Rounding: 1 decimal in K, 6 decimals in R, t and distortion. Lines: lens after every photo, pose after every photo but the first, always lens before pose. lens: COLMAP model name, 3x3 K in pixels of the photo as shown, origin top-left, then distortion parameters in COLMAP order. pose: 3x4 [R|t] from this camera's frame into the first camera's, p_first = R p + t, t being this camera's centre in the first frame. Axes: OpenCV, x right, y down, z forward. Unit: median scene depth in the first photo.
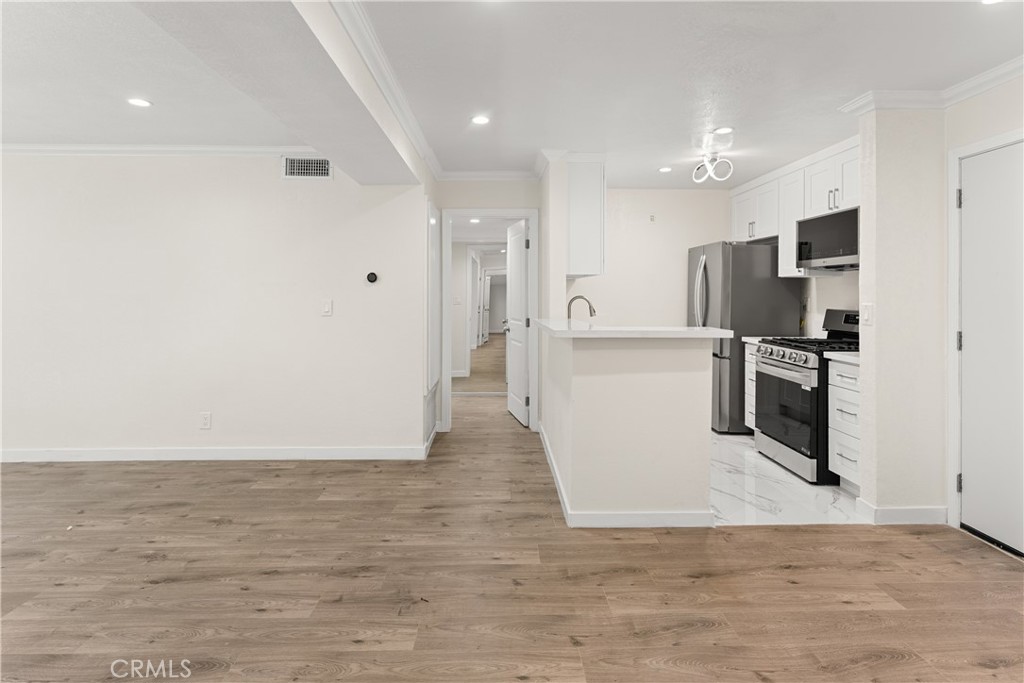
lens RADIAL K [[513.1, 0, 511.9], [0, 513.1, 291.8], [0, 0, 1]] dist [-0.001177, -0.000551]
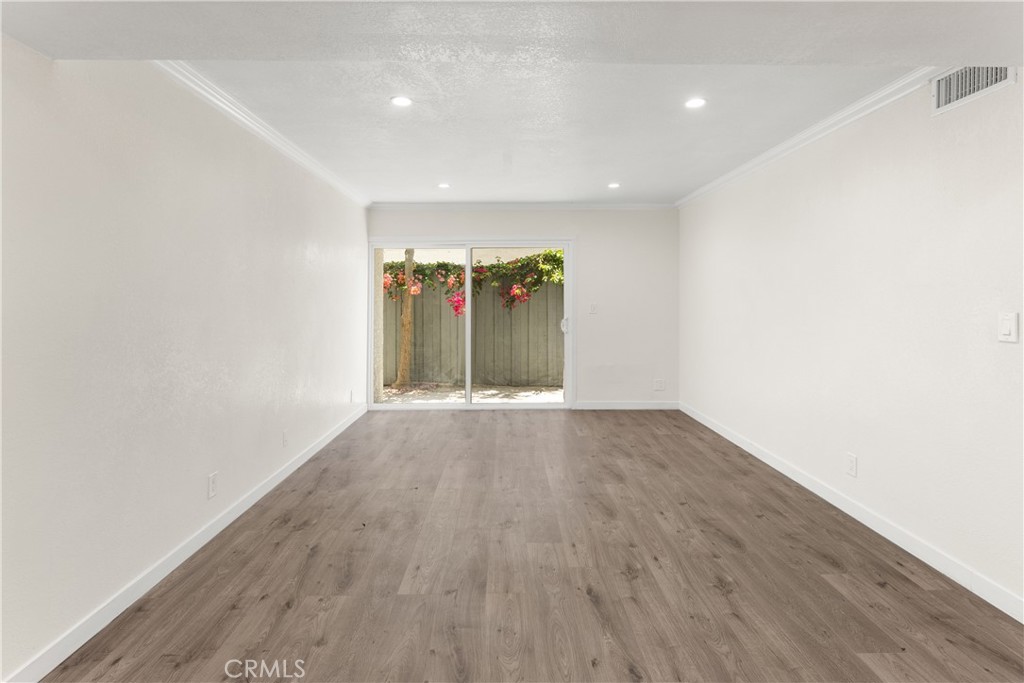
lens RADIAL K [[495.2, 0, 512.0], [0, 495.2, 290.7], [0, 0, 1]] dist [-0.000966, 0.000109]
pose [[-0.006808, -0.017607, -0.999822, 0.179507], [0.002052, 0.999843, -0.017622, 0.001681], [0.999975, -0.002171, -0.006770, 0.570719]]
